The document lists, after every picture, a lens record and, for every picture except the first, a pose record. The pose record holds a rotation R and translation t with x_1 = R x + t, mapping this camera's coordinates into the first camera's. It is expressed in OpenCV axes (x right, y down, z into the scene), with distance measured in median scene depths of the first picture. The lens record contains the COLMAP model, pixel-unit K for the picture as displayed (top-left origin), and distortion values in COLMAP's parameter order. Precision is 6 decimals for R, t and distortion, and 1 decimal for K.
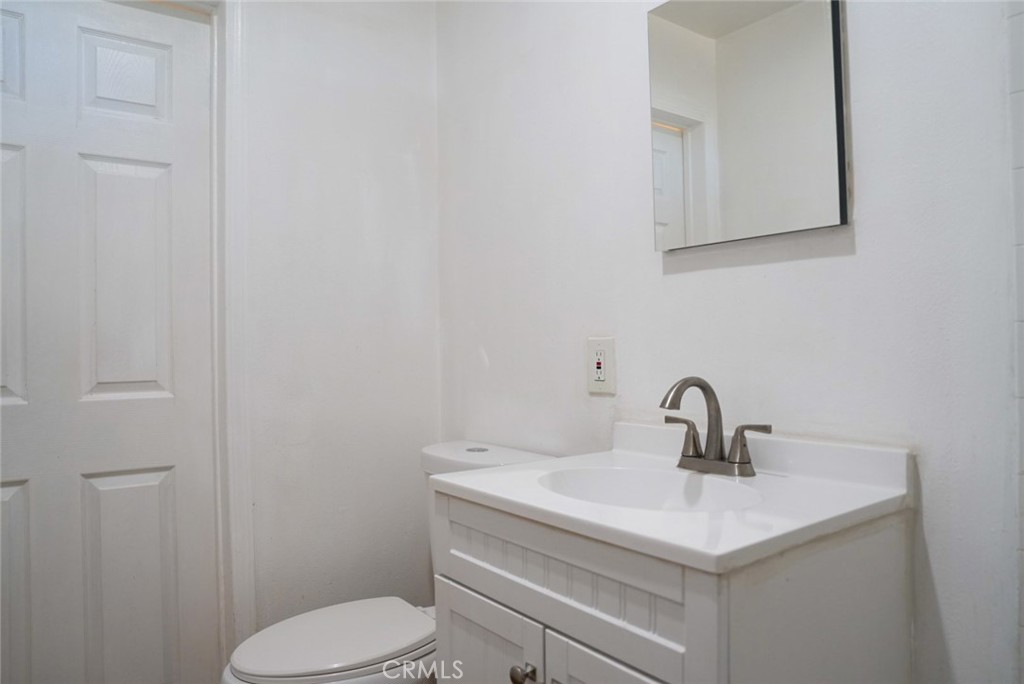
lens RADIAL K [[701.6, 0, 513.5], [0, 701.6, 338.4], [0, 0, 1]] dist [-0.119260, 0.090990]
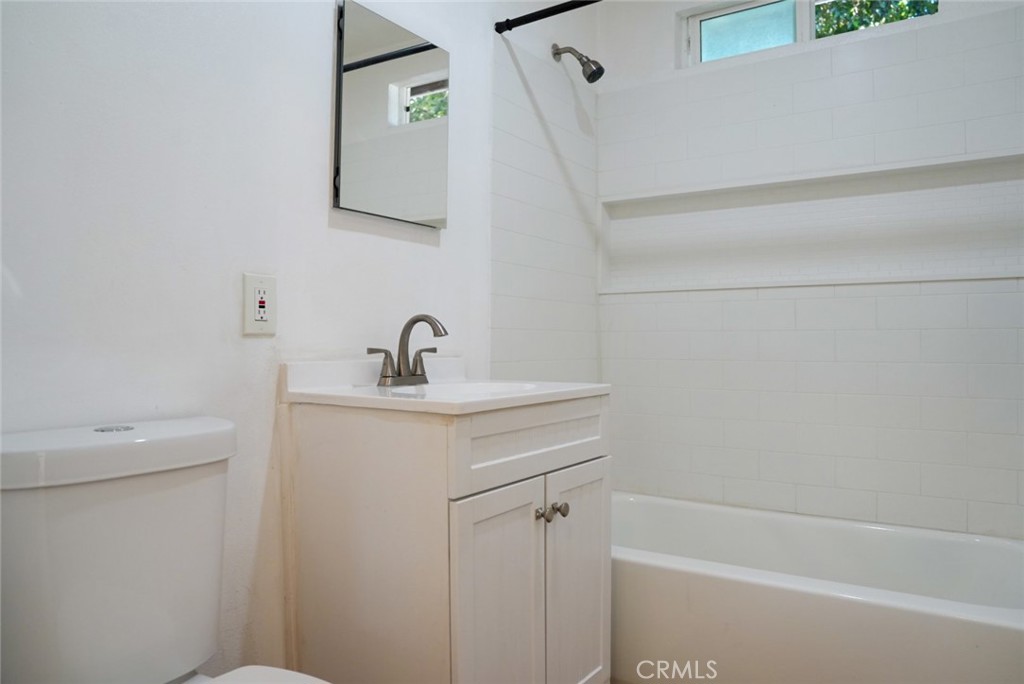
lens RADIAL K [[701.6, 0, 513.5], [0, 701.6, 338.4], [0, 0, 1]] dist [-0.119260, 0.090990]
pose [[-0.320839, 0.018170, 0.946959, -0.873875], [-0.010419, 0.999688, -0.022712, 0.103194], [-0.947076, -0.017153, -0.320549, 0.992984]]
